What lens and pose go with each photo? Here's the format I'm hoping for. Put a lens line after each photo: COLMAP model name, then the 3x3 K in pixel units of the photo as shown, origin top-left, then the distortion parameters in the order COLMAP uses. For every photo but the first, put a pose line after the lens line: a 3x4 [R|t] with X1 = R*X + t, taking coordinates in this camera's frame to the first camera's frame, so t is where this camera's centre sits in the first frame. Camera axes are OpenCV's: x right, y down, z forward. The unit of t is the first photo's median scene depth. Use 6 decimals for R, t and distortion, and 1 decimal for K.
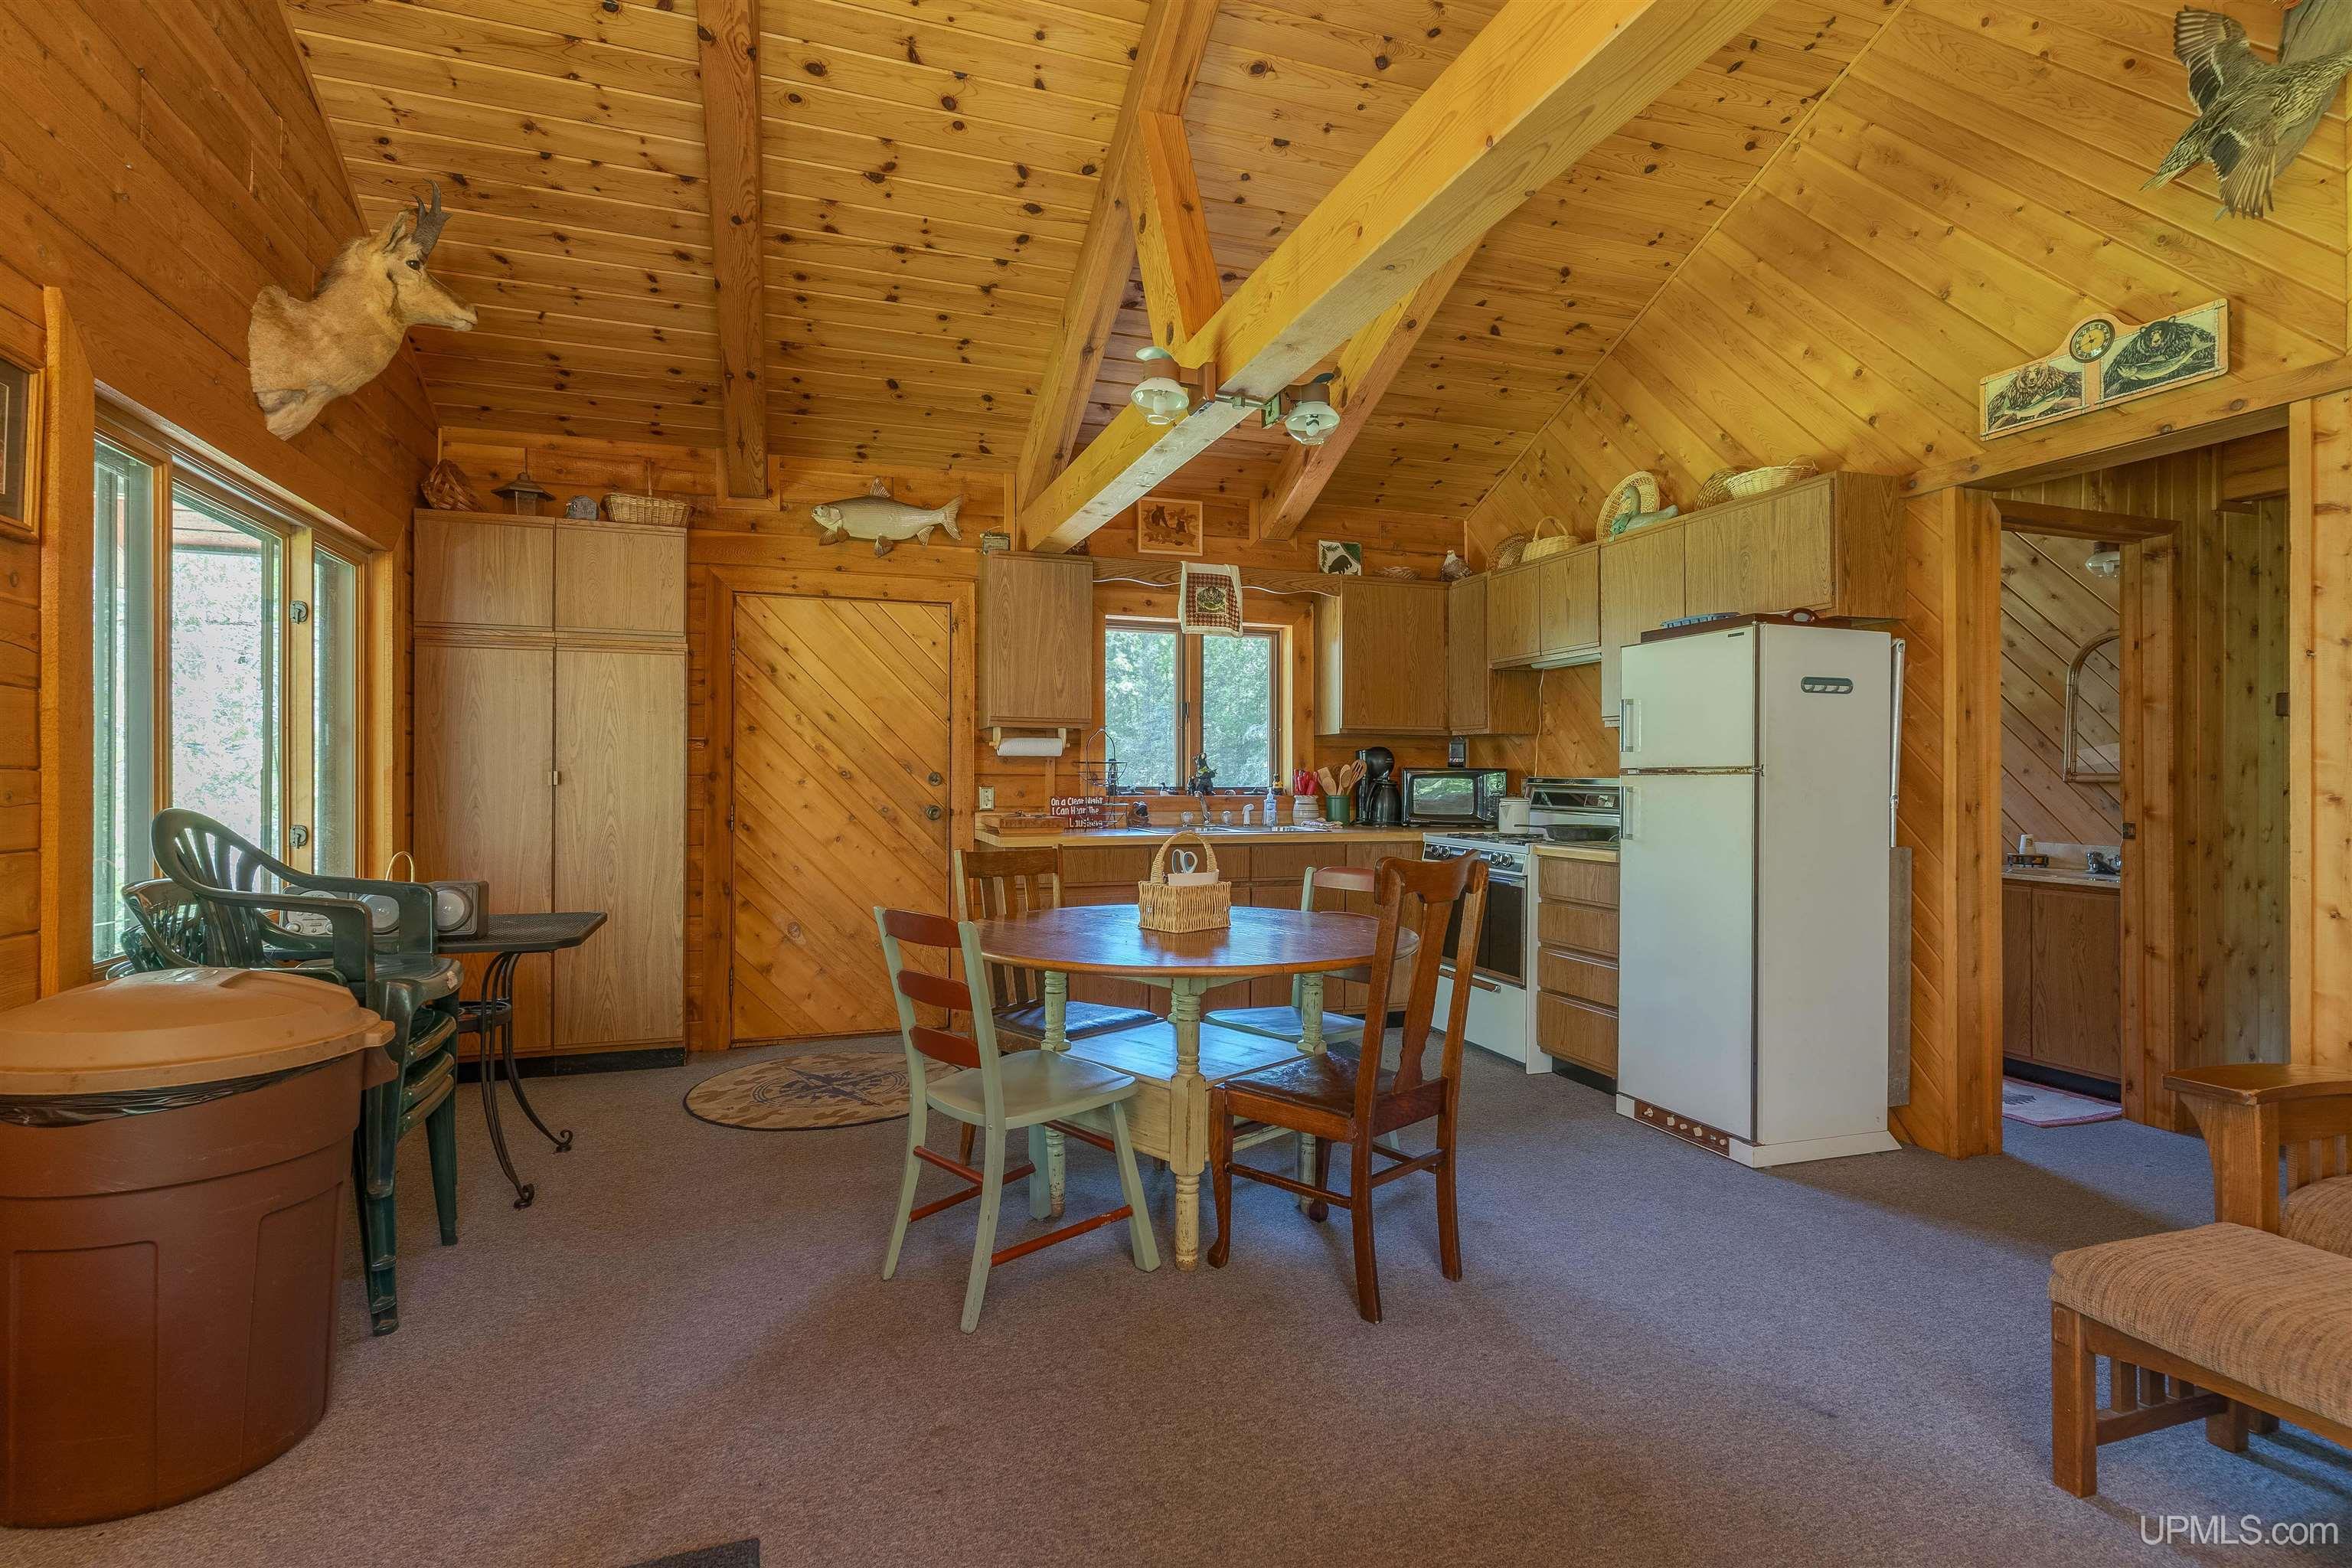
lens RADIAL K [[1132.7, 0, 1174.2], [0, 1132.7, 782.5], [0, 0, 1]] dist [0.001305, 0.000139]
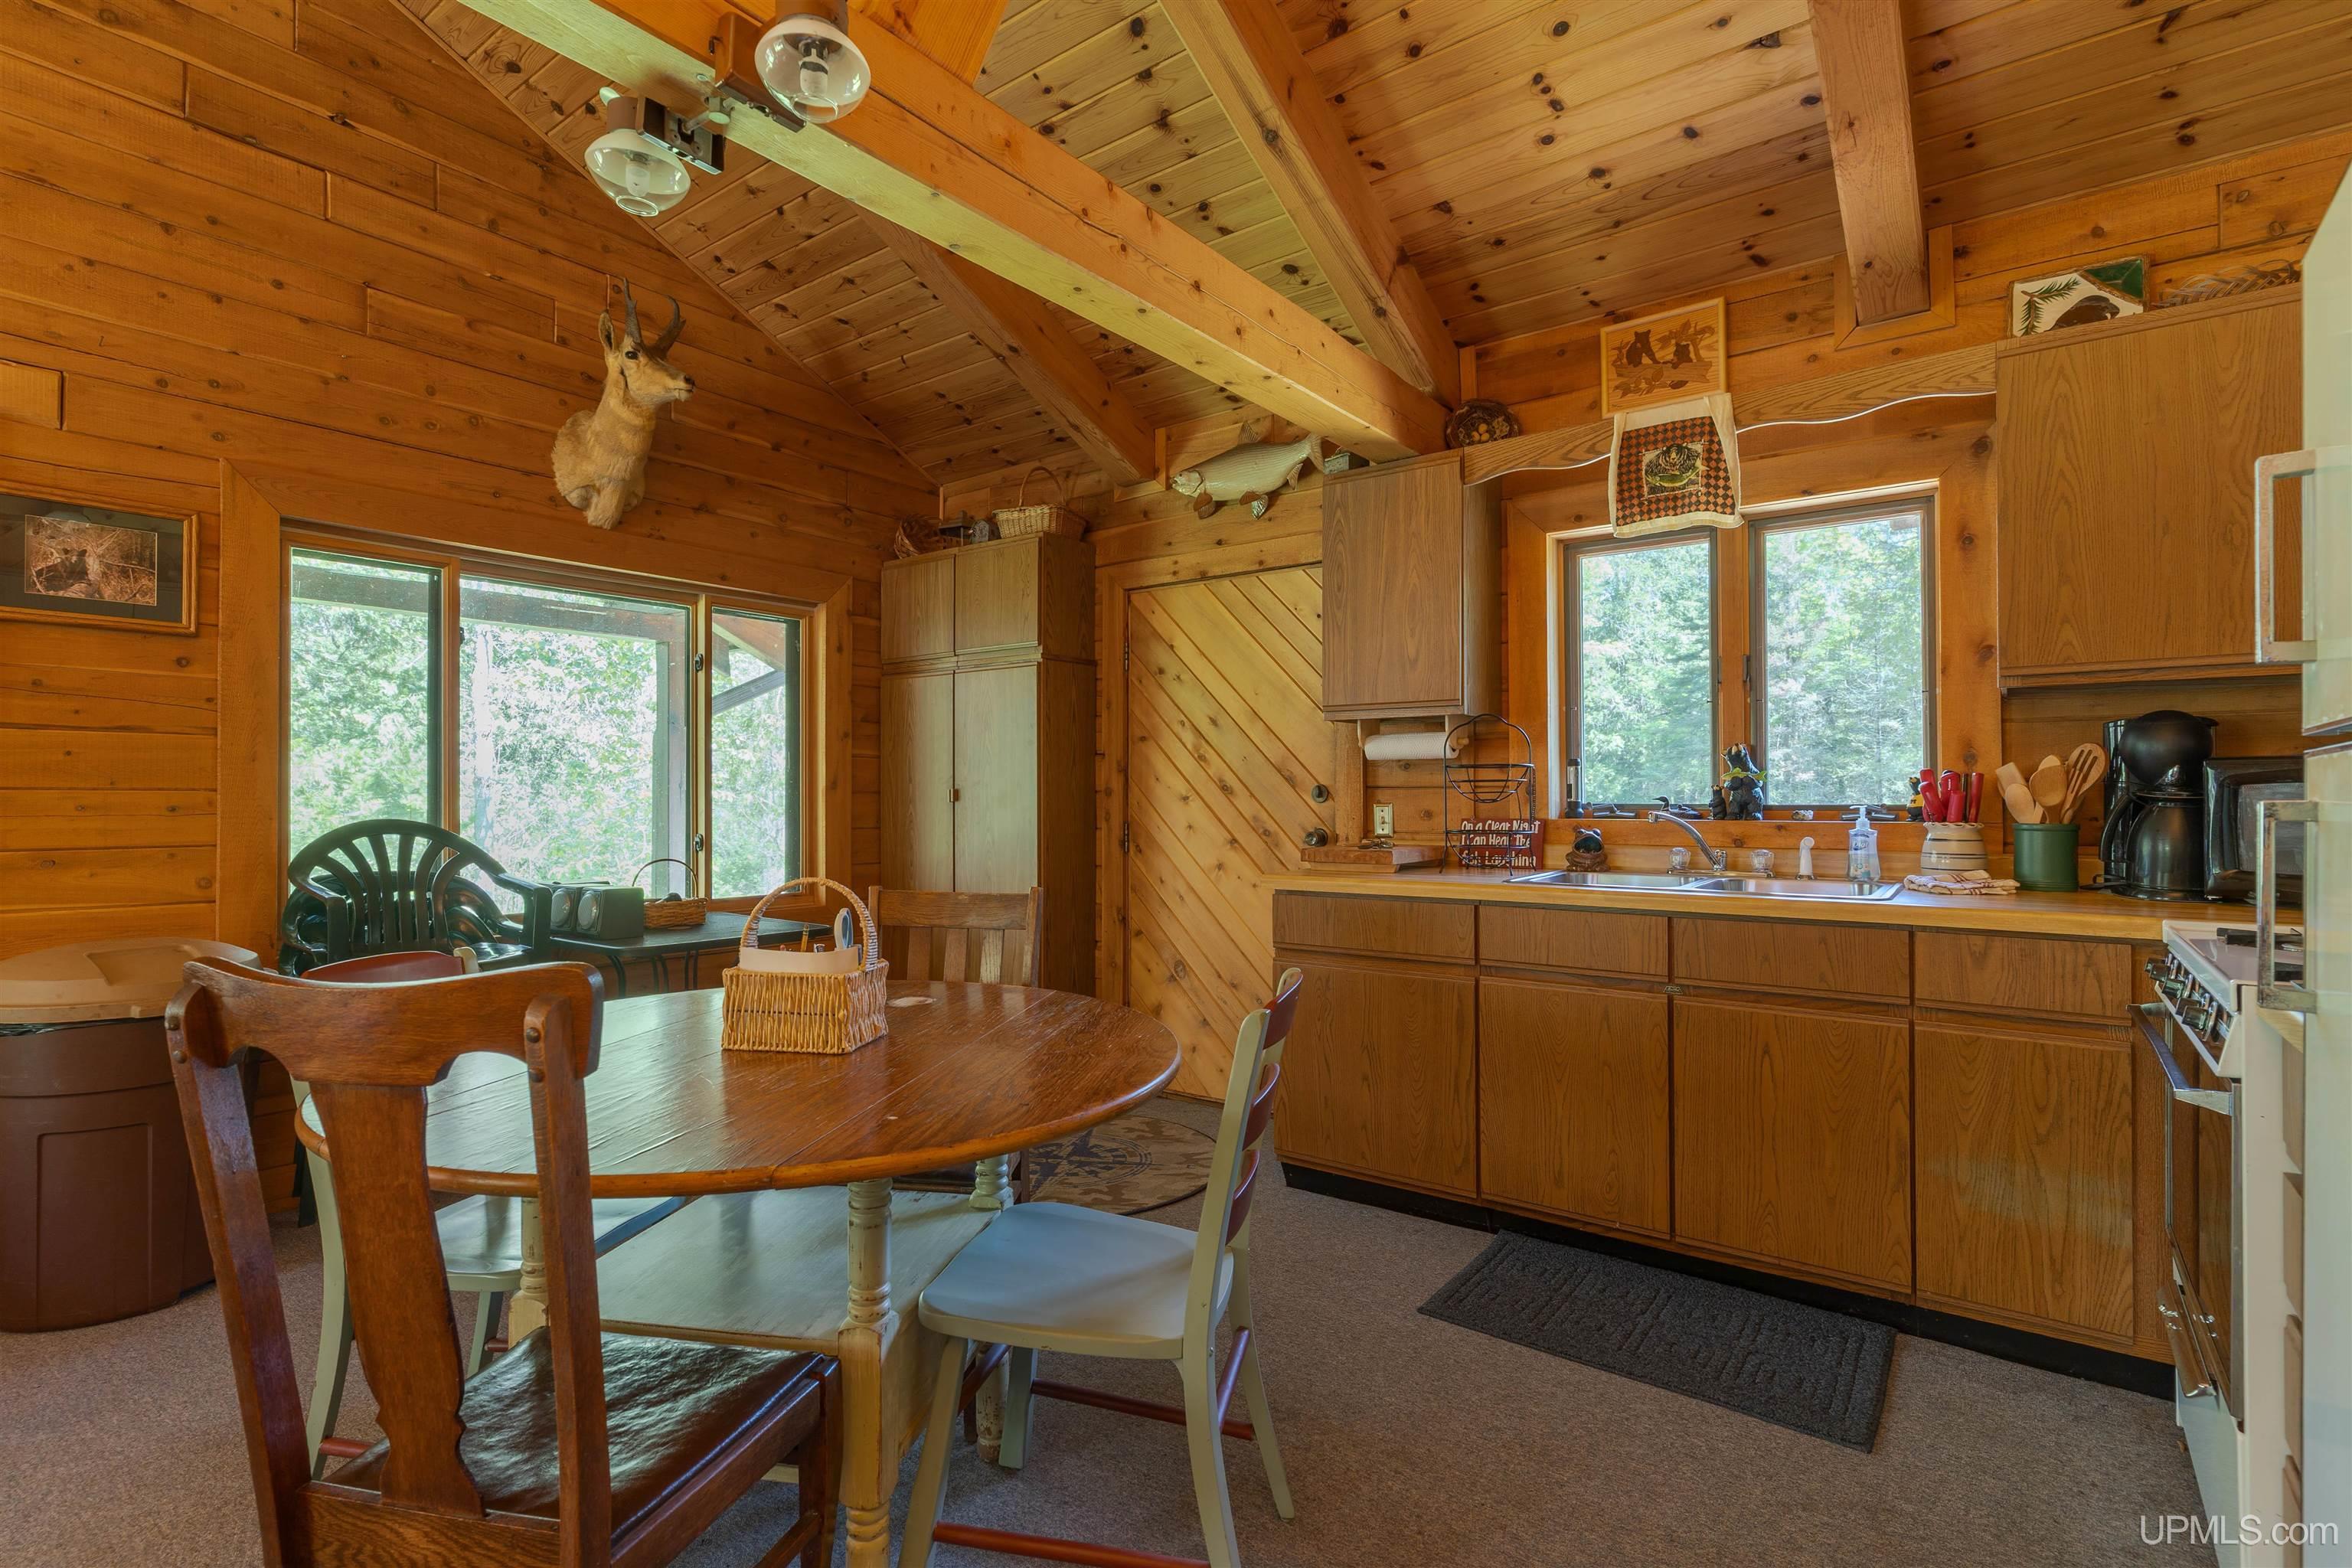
lens RADIAL K [[1132.7, 0, 1170.3], [0, 1132.7, 791.3], [0, 0, 1]] dist [0.001305, 0.000139]
pose [[0.552308, -0.009057, -0.833591, 0.434361], [0.002011, 0.999953, -0.009532, 0.002691], [0.833638, 0.003588, 0.552300, 0.590844]]
